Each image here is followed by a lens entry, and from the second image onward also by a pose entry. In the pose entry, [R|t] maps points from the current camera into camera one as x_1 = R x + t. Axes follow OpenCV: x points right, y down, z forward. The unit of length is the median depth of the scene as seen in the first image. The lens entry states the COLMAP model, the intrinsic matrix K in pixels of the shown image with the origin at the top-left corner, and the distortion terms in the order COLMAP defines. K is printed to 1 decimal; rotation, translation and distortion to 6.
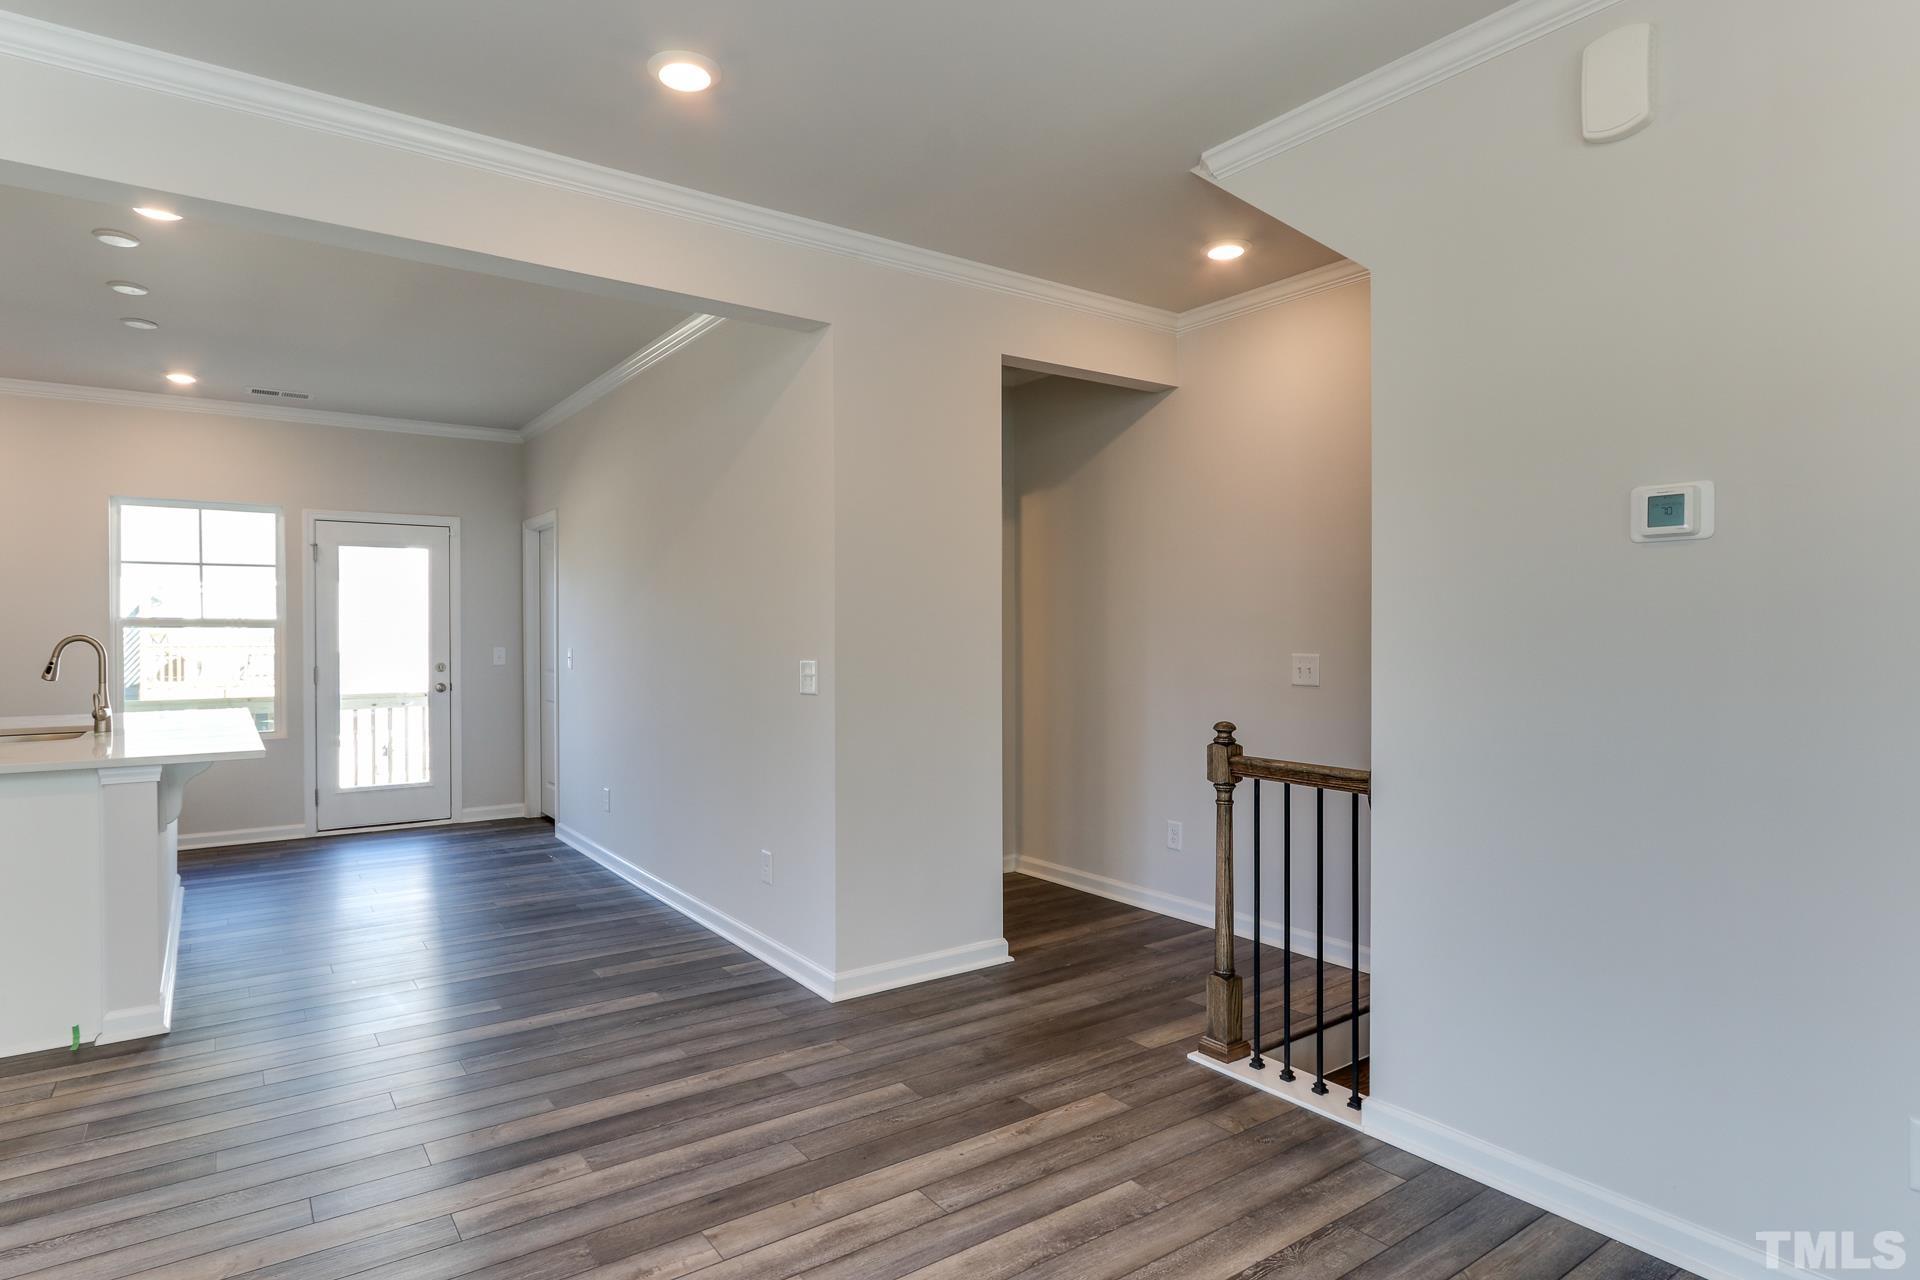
lens RADIAL K [[1029.0, 0, 963.4], [0, 1029.0, 632.3], [0, 0, 1]] dist [-0.002515, -0.001553]
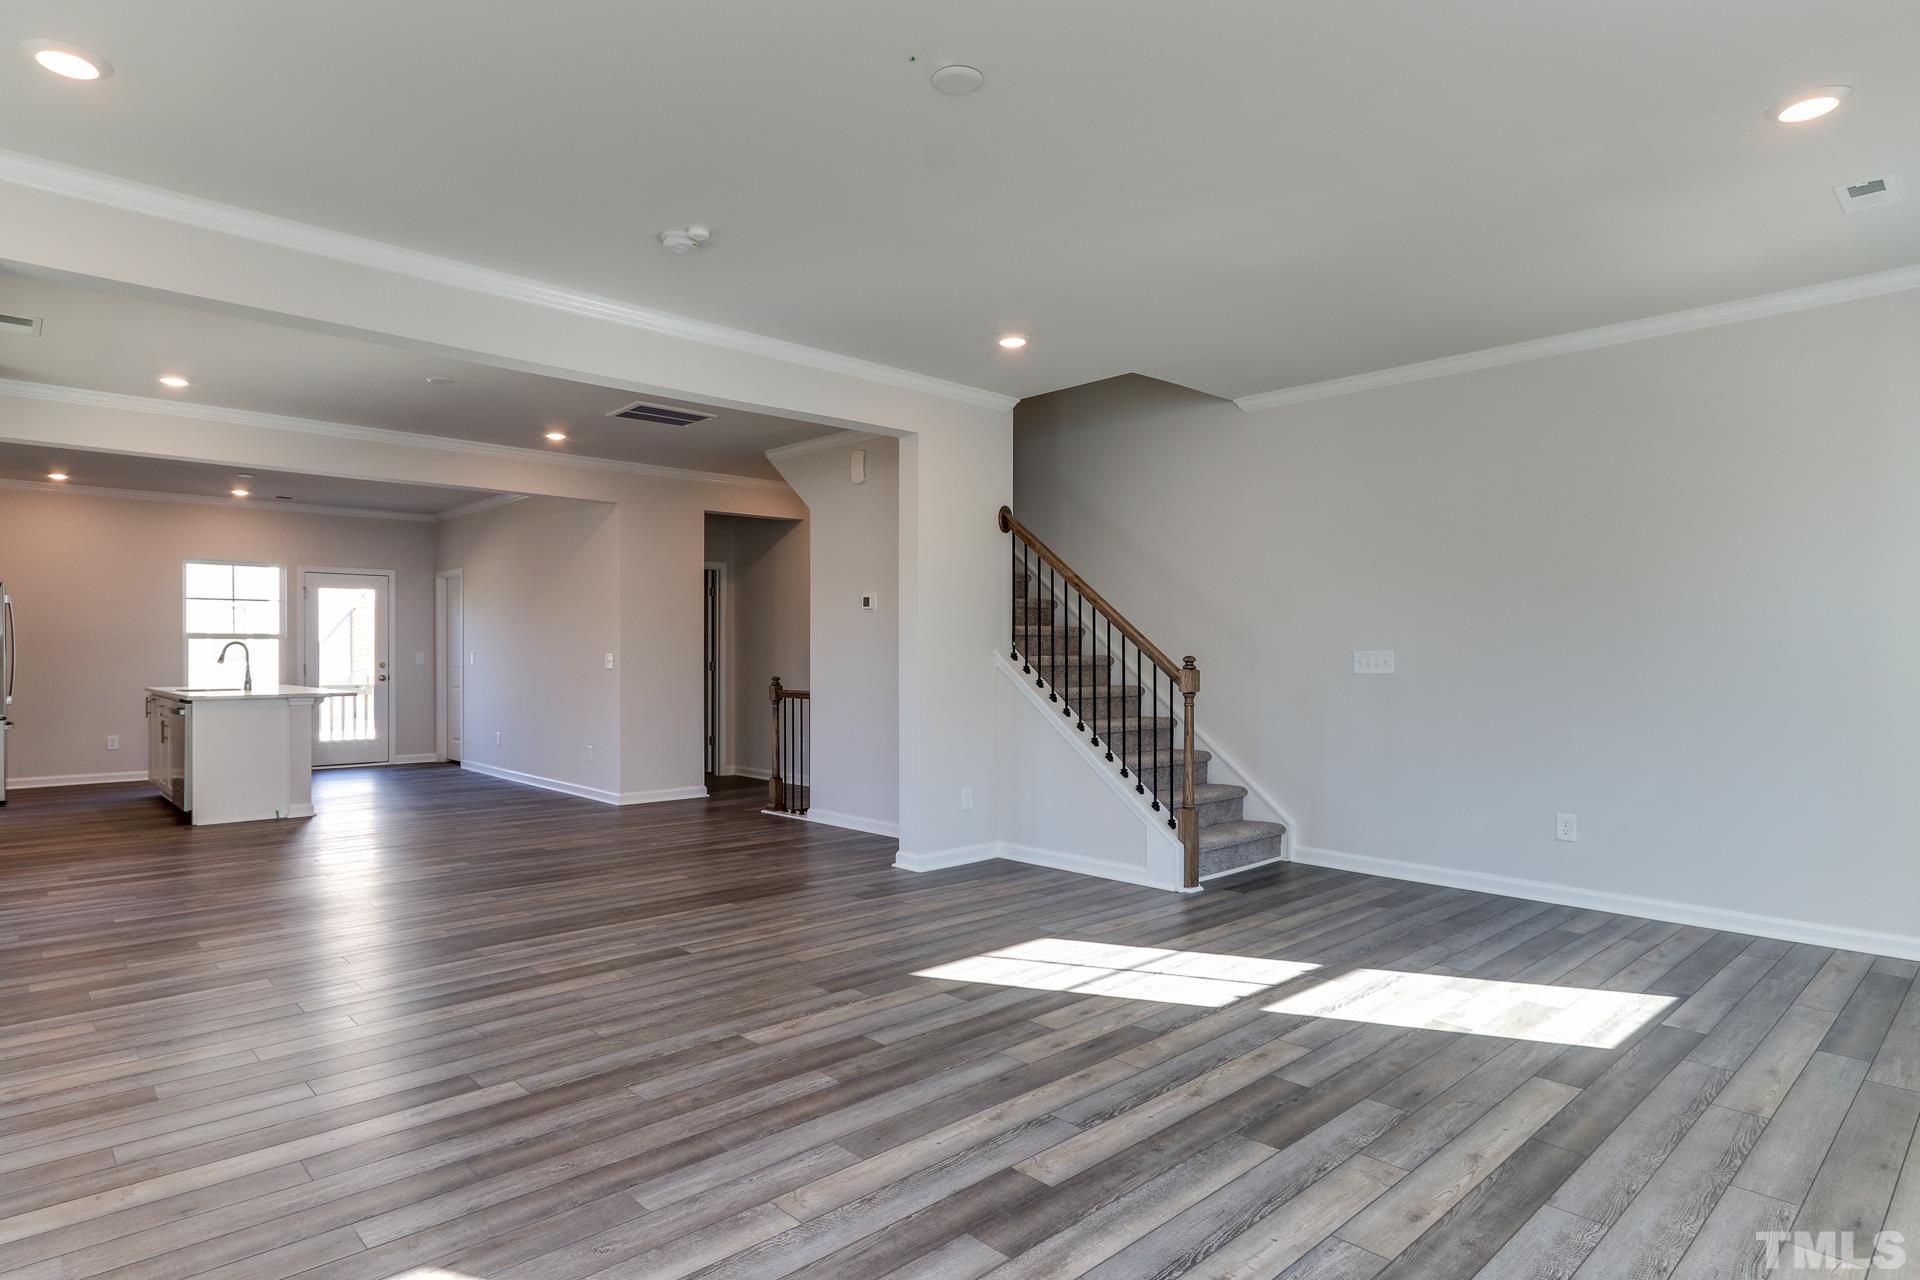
lens RADIAL K [[1029.0, 0, 922.9], [0, 1029.0, 653.3], [0, 0, 1]] dist [-0.002515, -0.001553]
pose [[0.994659, 0.002602, 0.103180, 0.170184], [-0.002757, 0.999995, 0.001365, 0.013029], [-0.103176, -0.001642, 0.994662, -0.731312]]
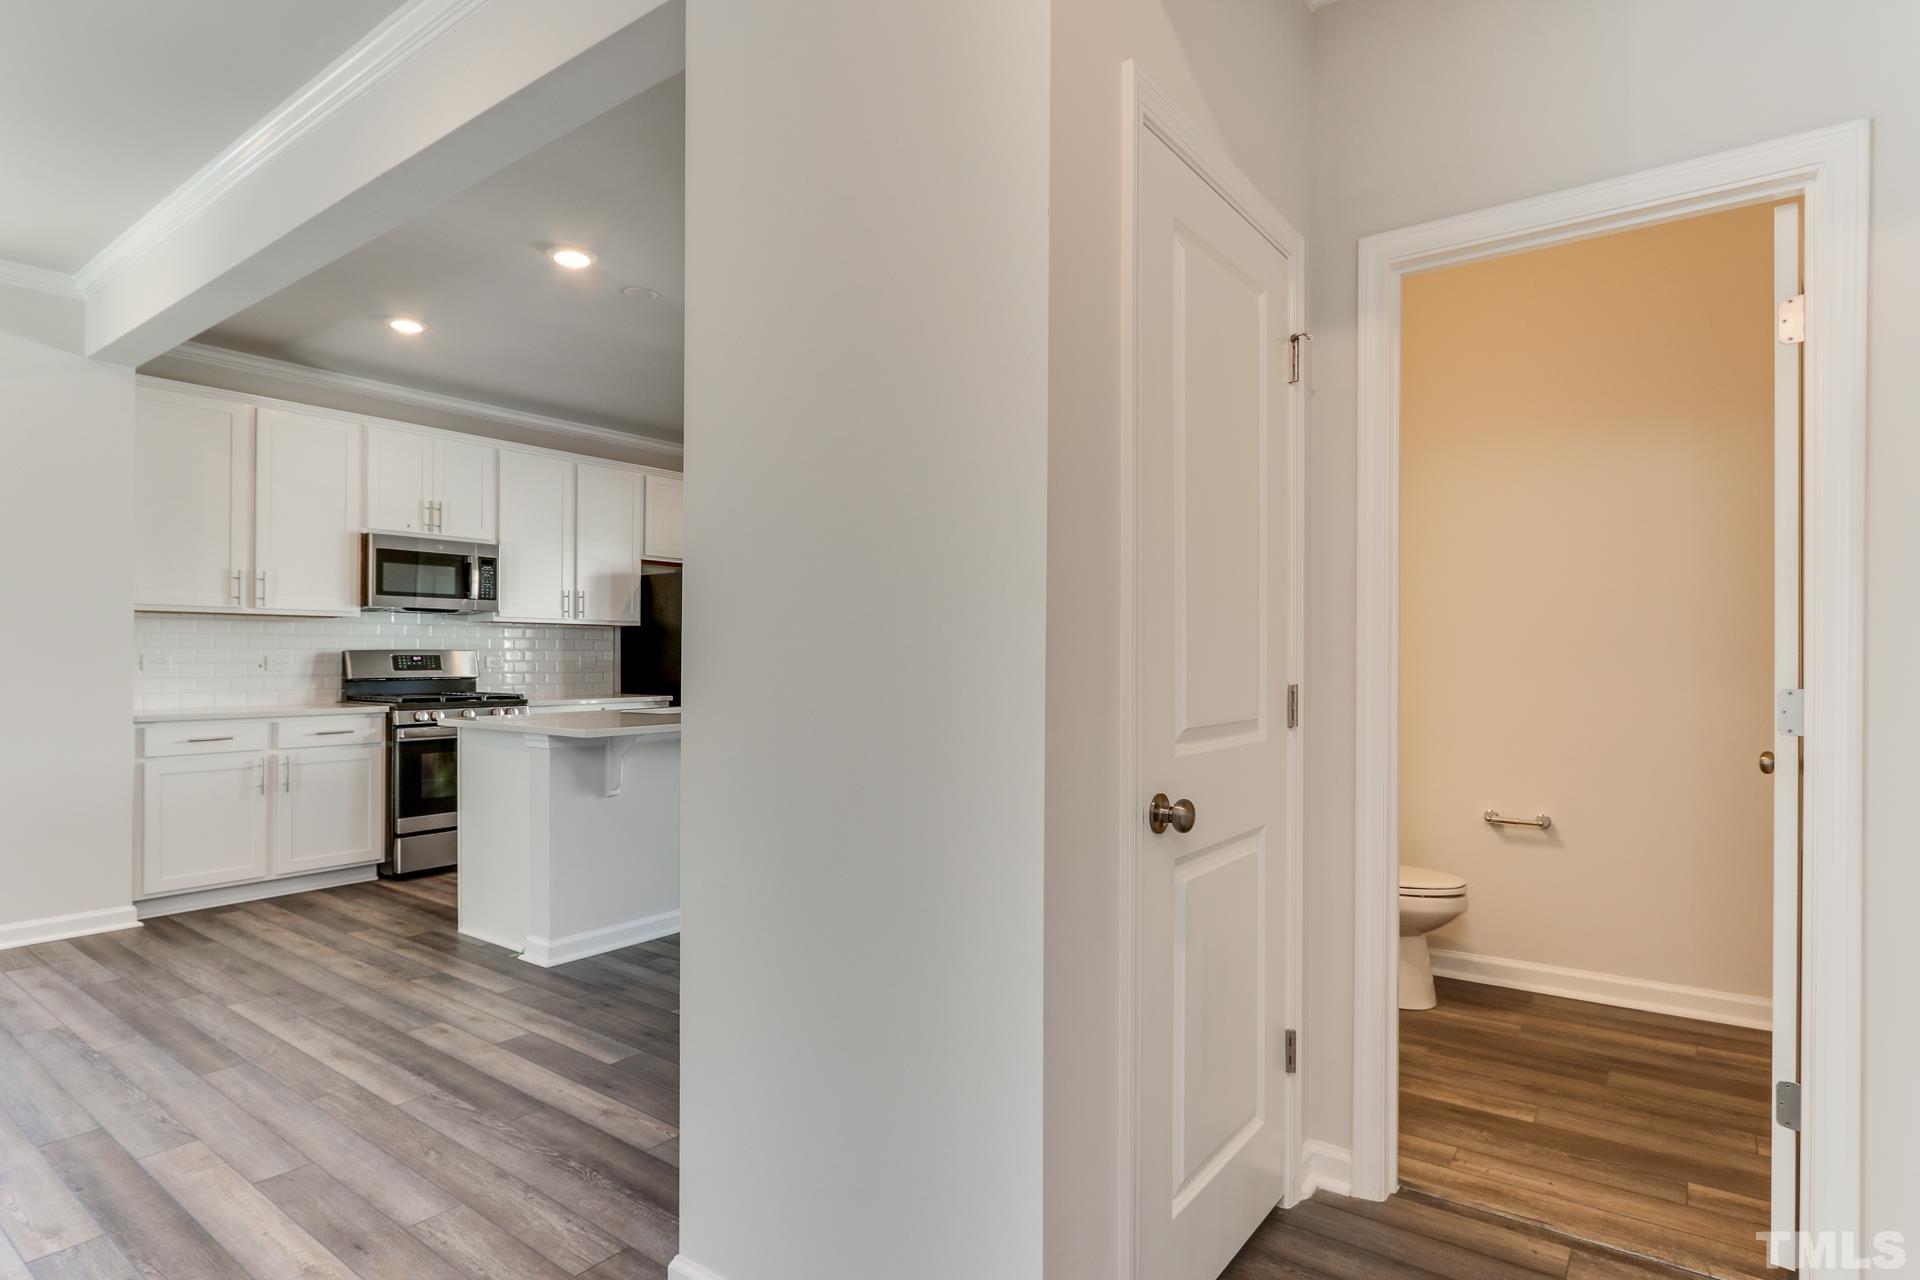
lens RADIAL K [[1029.0, 0, 962.0], [0, 1029.0, 642.8], [0, 0, 1]] dist [-0.002515, -0.001553]
pose [[0.296457, -0.002111, -0.955044, 0.137699], [-0.014391, 0.999874, -0.006677, 0.007312], [0.954938, 0.015723, 0.296389, 0.320707]]
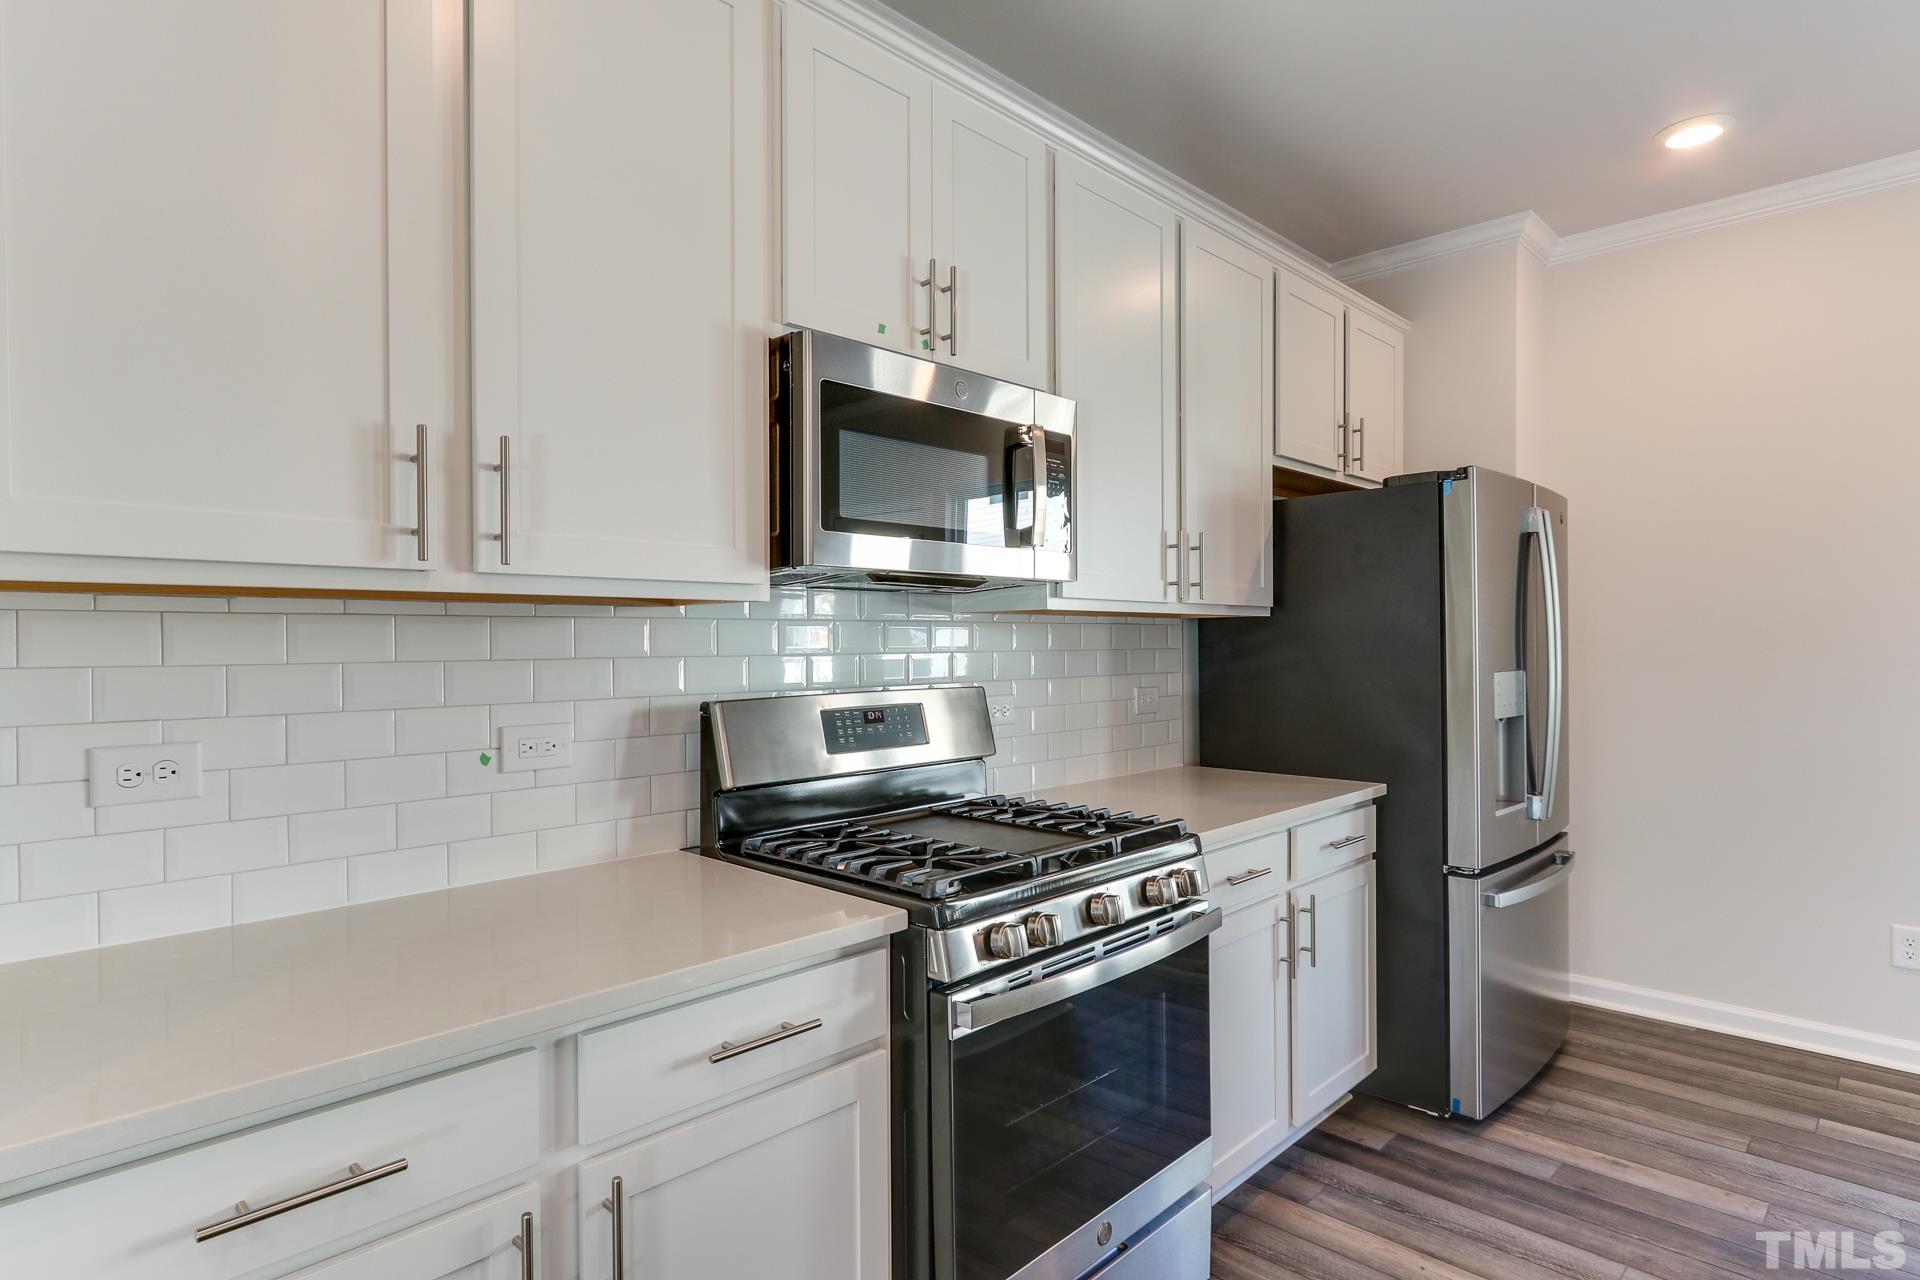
lens RADIAL K [[1029.0, 0, 956.7], [0, 1029.0, 642.6], [0, 0, 1]] dist [-0.002515, -0.001553]
pose [[0.173728, 0.014194, -0.984691, -0.252105], [-0.009181, 0.999876, 0.012793, -0.000138], [0.984751, 0.006818, 0.173837, 0.193733]]
